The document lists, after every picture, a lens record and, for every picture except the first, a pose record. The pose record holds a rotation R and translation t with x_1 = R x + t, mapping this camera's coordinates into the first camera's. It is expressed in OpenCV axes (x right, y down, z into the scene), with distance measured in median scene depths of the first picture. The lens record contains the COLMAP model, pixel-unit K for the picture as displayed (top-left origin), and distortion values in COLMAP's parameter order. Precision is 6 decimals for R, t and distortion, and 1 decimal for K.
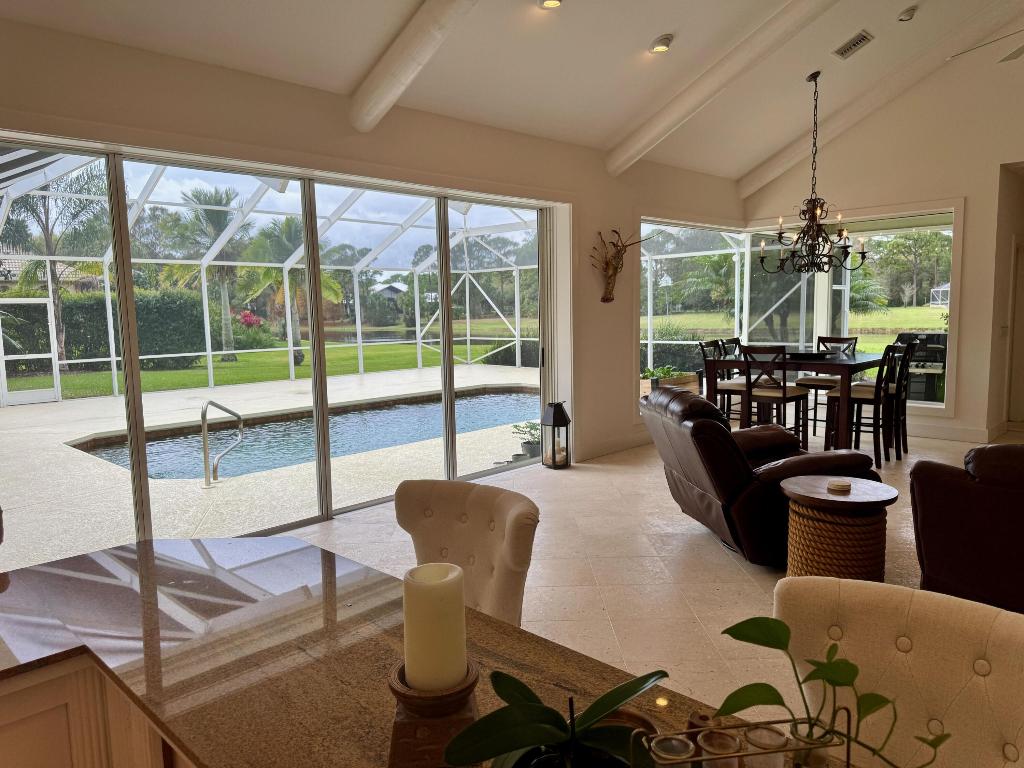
lens RADIAL K [[720.7, 0, 507.4], [0, 720.7, 388.9], [0, 0, 1]] dist [0.015933, -0.009923]
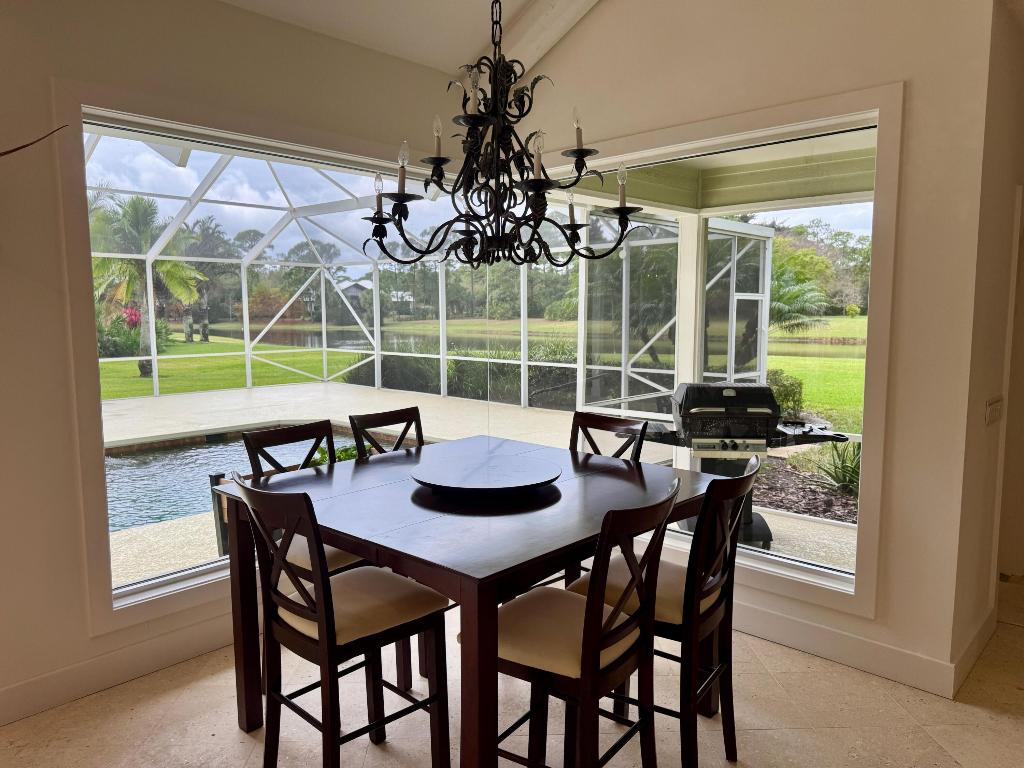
lens RADIAL K [[720.7, 0, 516.1], [0, 720.7, 382.6], [0, 0, 1]] dist [0.015933, -0.009923]
pose [[0.999303, 0.015918, 0.033777, 0.132353], [-0.015605, 0.999833, -0.009510, -0.029850], [-0.033923, 0.008976, 0.999384, 0.198543]]
